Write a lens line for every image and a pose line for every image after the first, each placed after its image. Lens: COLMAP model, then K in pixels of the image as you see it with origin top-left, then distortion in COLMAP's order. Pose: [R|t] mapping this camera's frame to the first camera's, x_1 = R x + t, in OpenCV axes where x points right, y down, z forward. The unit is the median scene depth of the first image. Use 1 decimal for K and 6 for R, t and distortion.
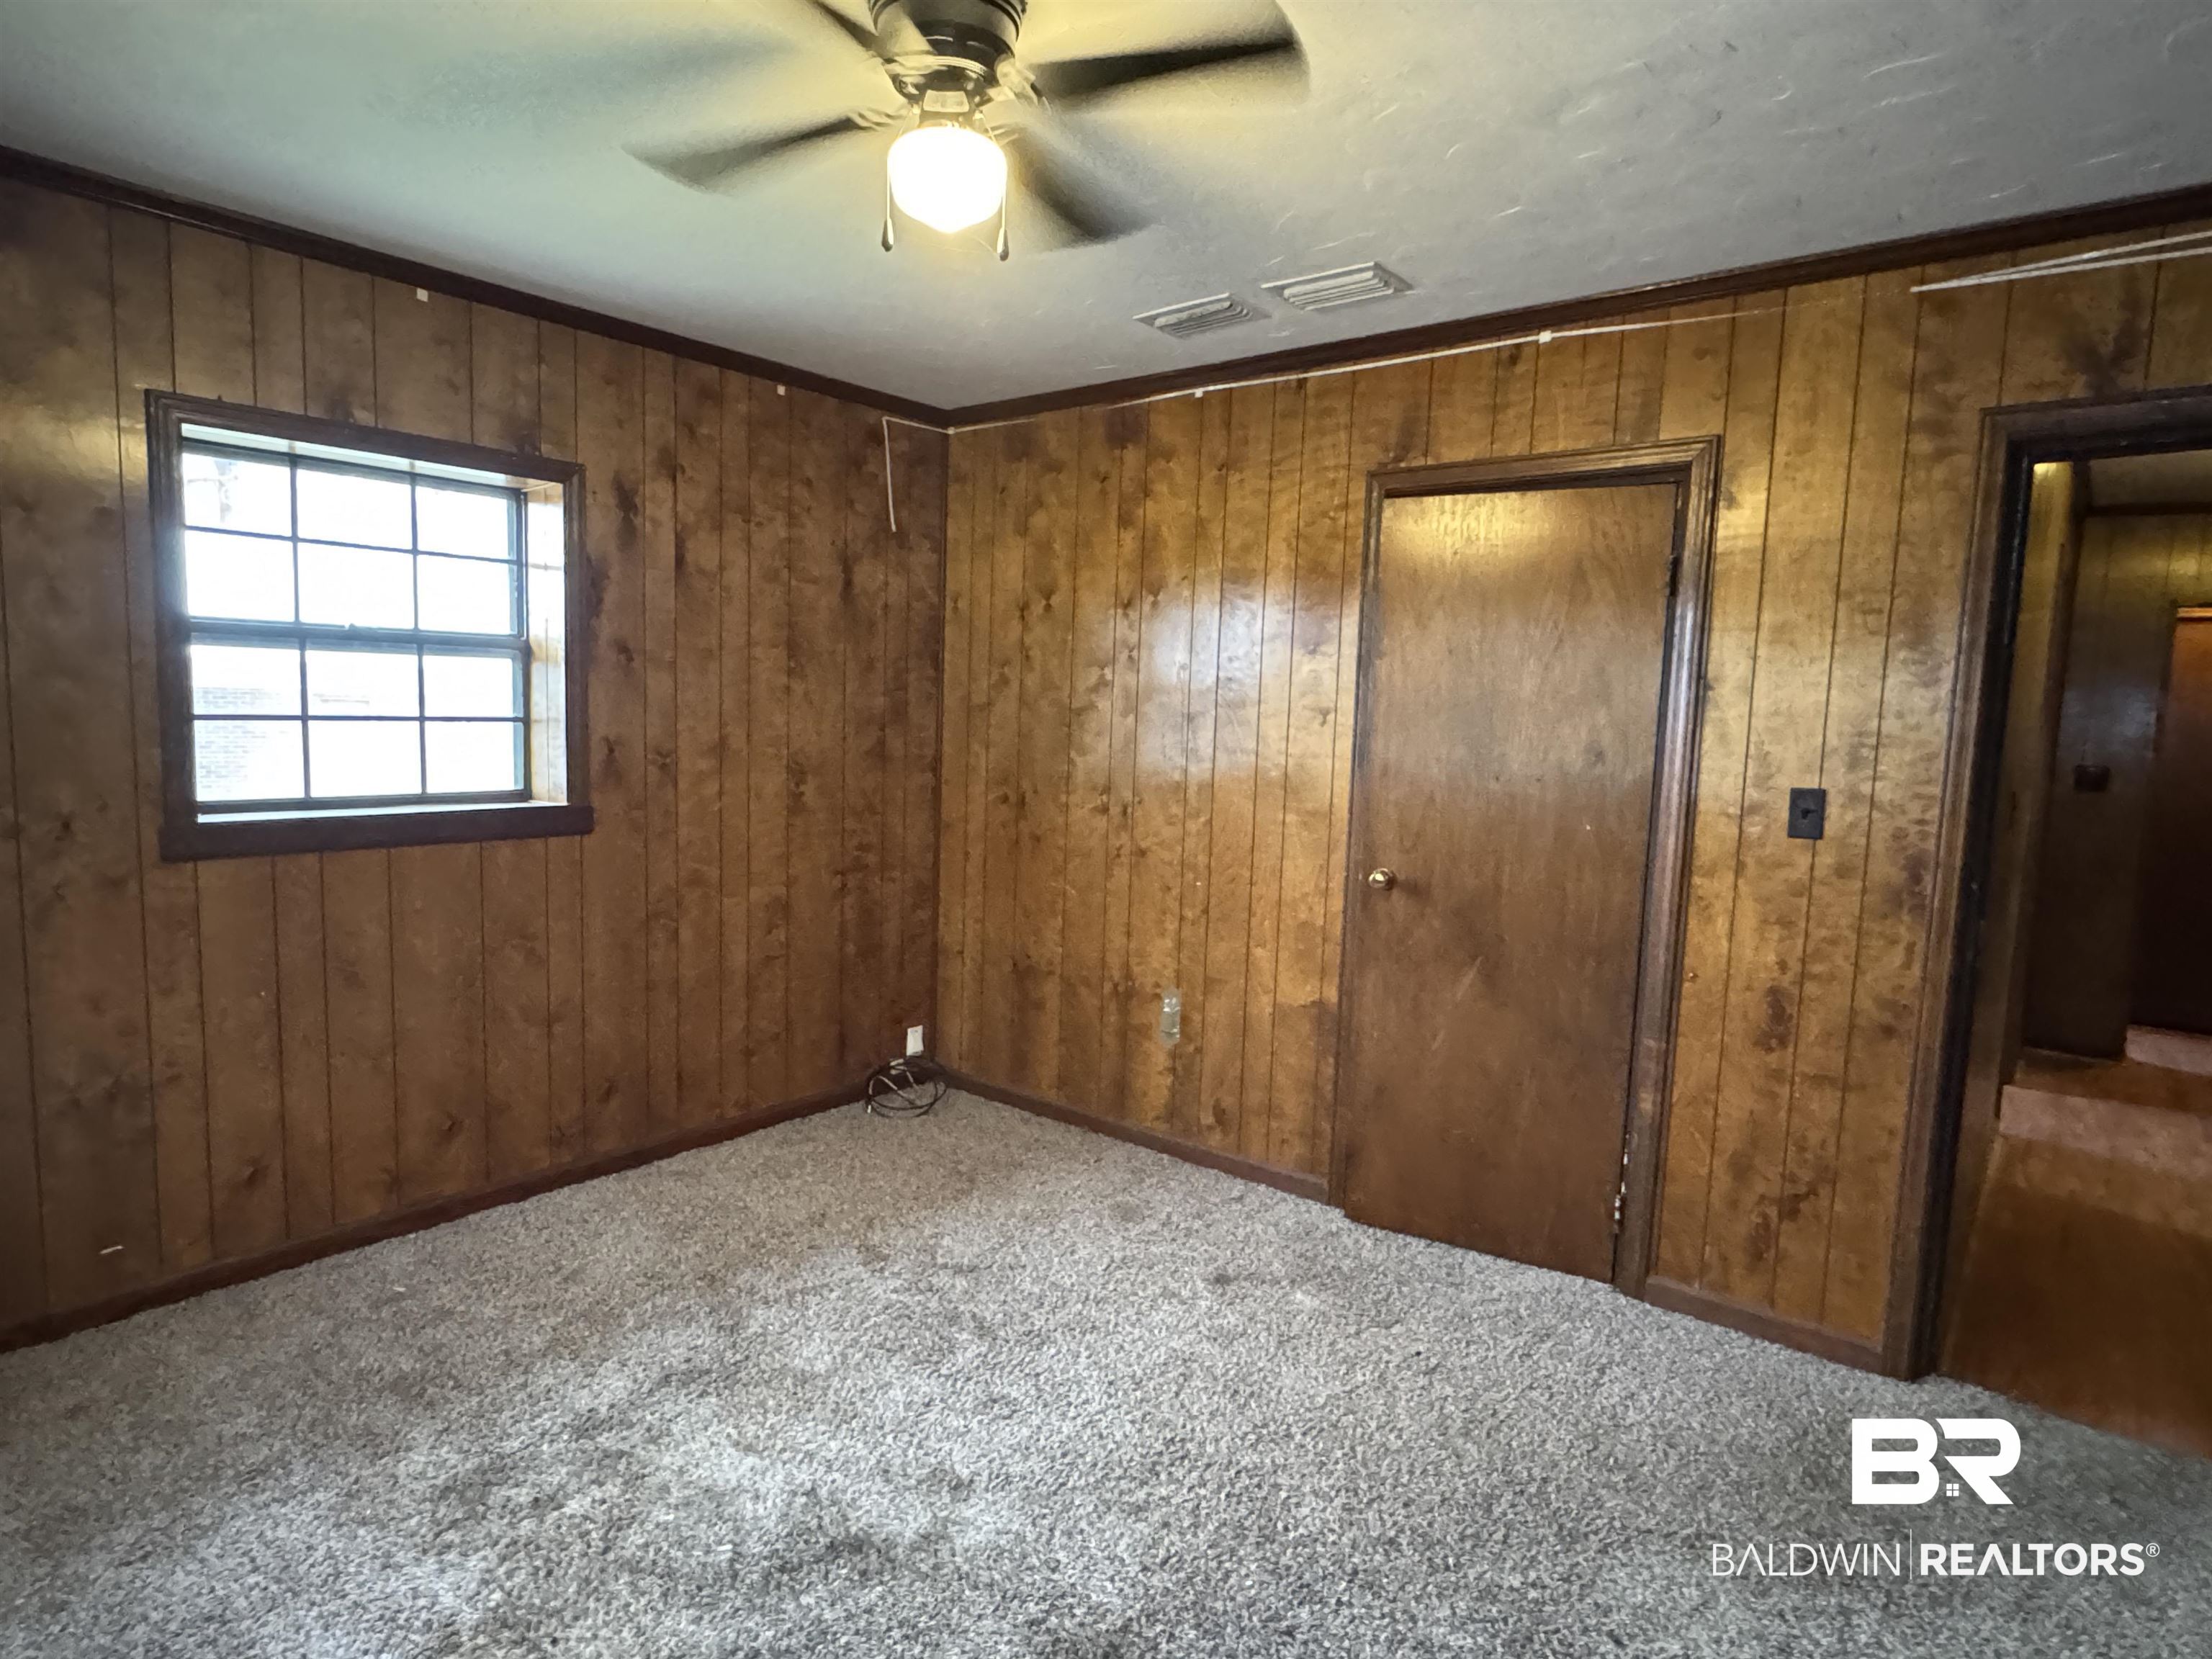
lens RADIAL K [[1214.2, 0, 1096.6], [0, 1214.2, 820.6], [0, 0, 1]] dist [-0.001560, 0.001442]
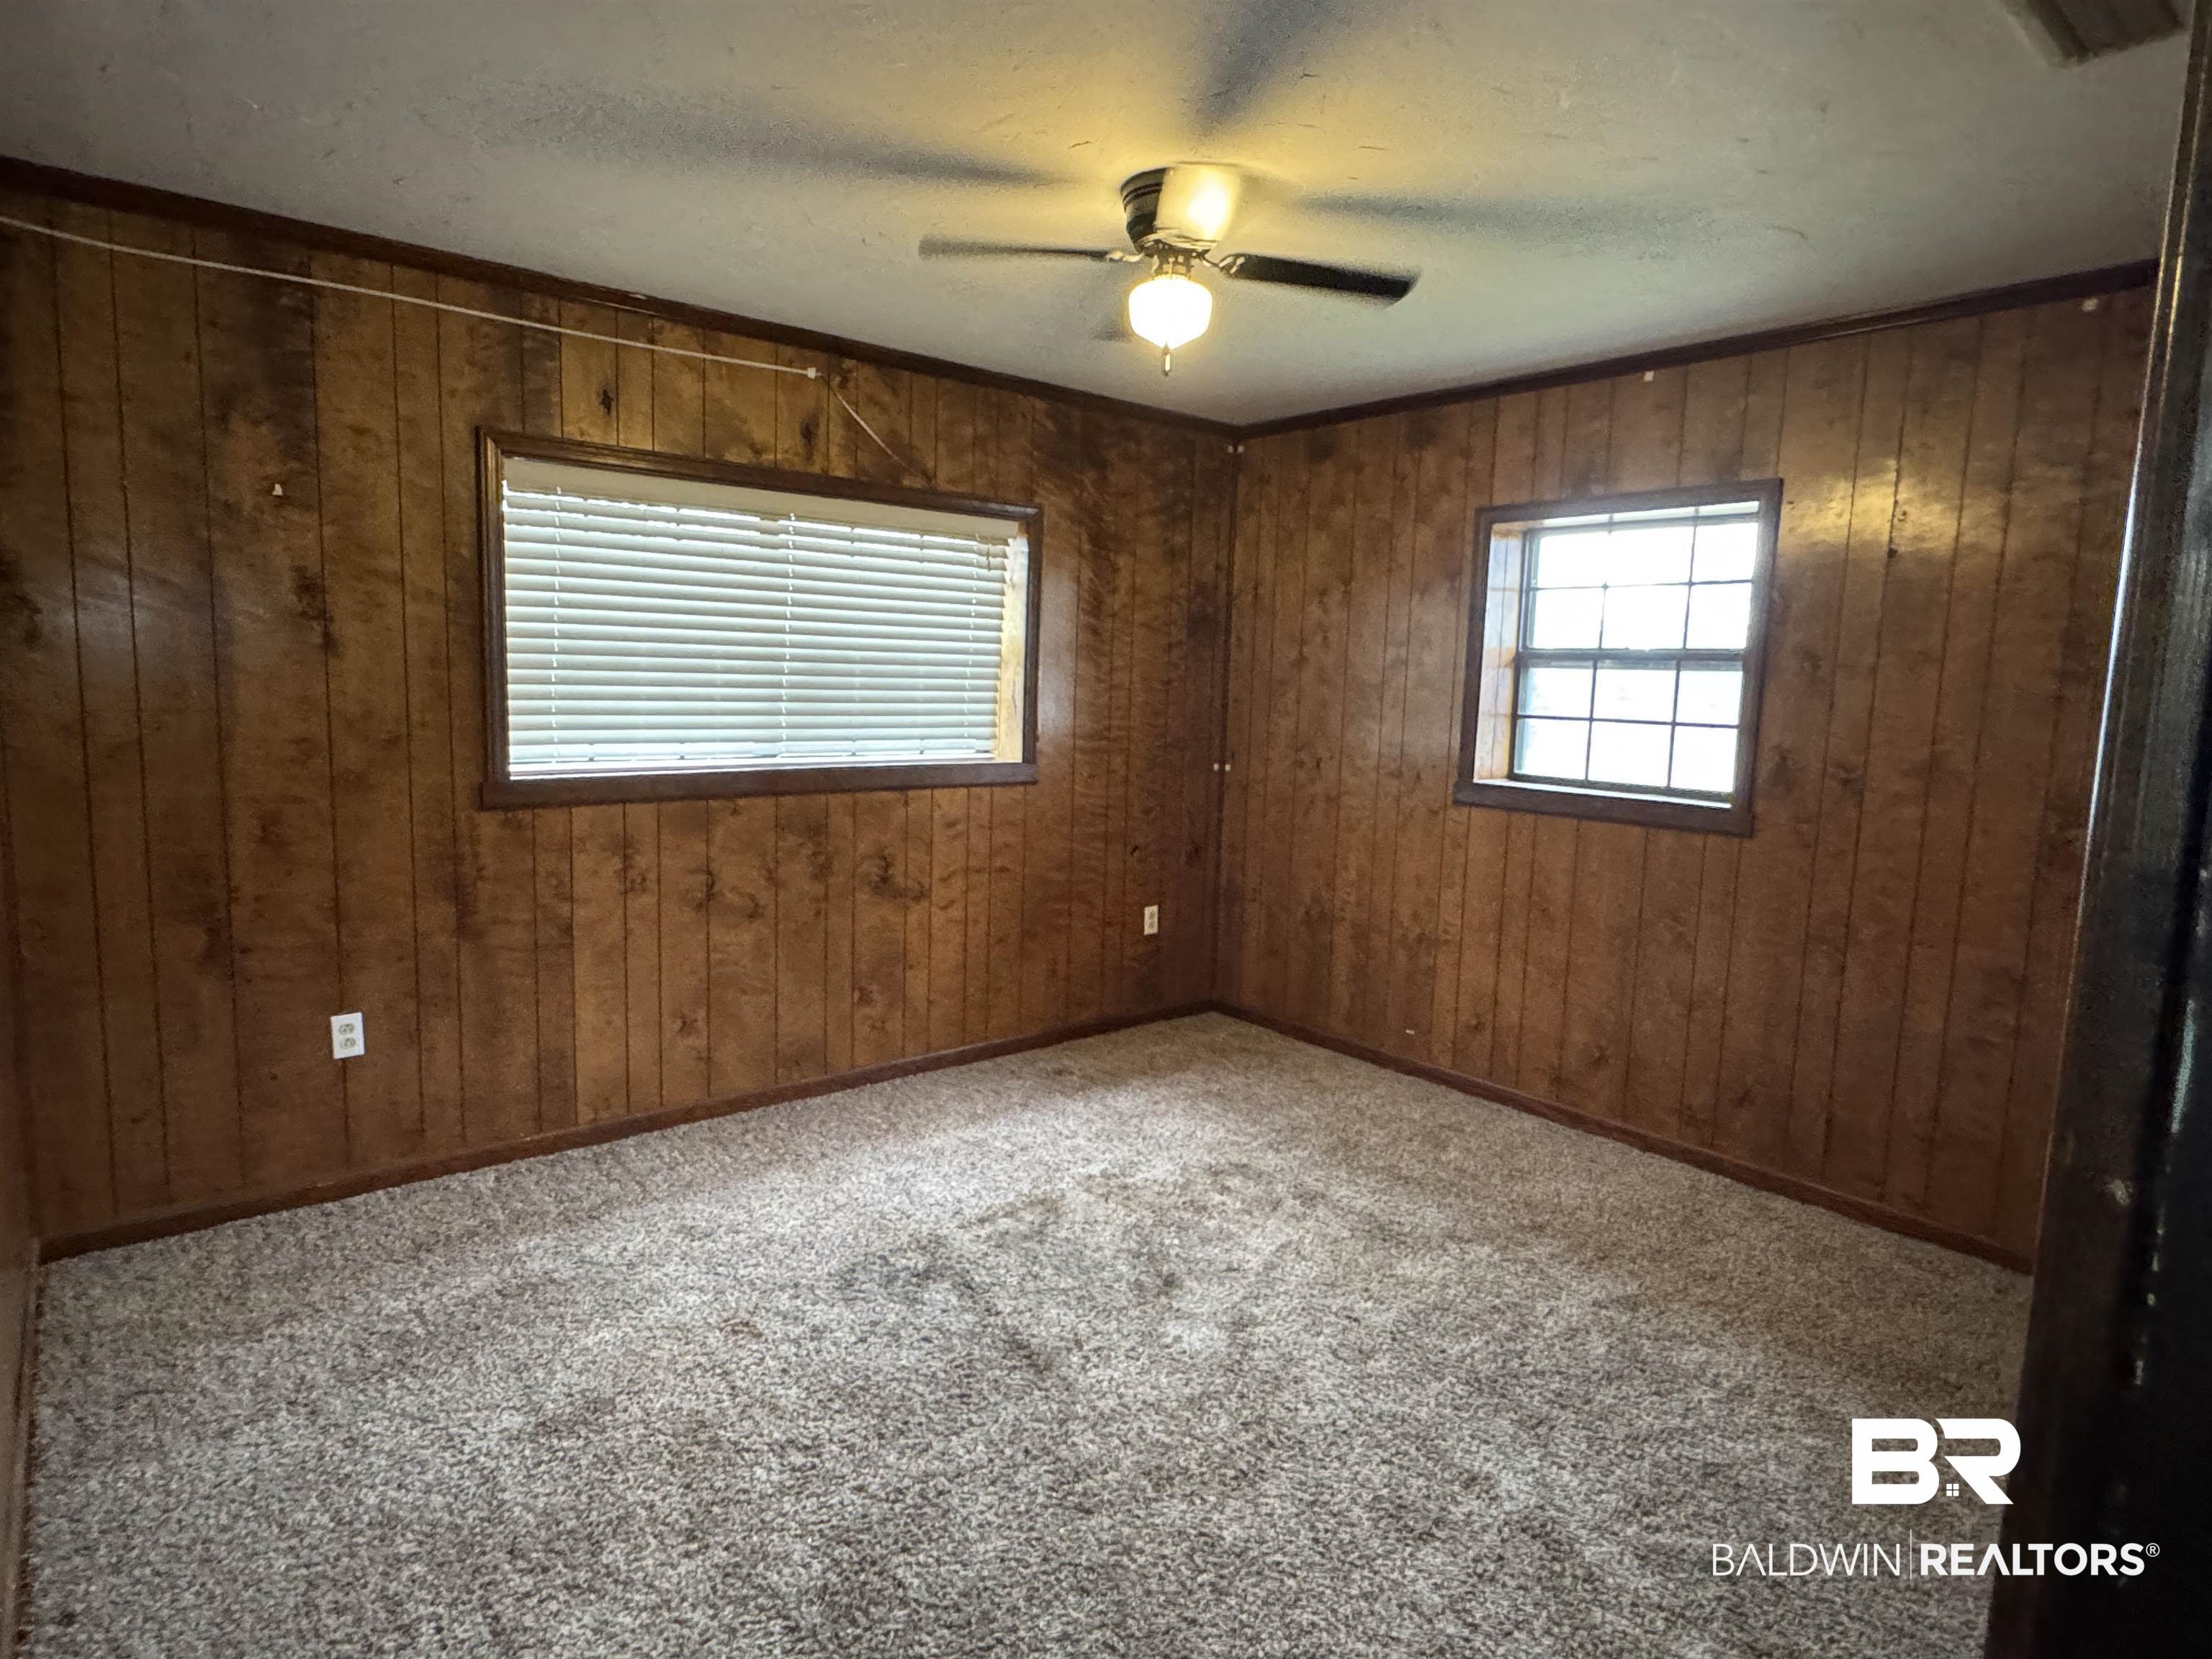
lens RADIAL K [[1214.2, 0, 1105.9], [0, 1214.2, 839.9], [0, 0, 1]] dist [-0.001560, 0.001442]
pose [[-0.176759, 0.093809, -0.979774, 0.755784], [-0.131841, 0.984220, 0.118020, -0.041932], [0.975384, 0.150035, -0.161602, 0.711636]]
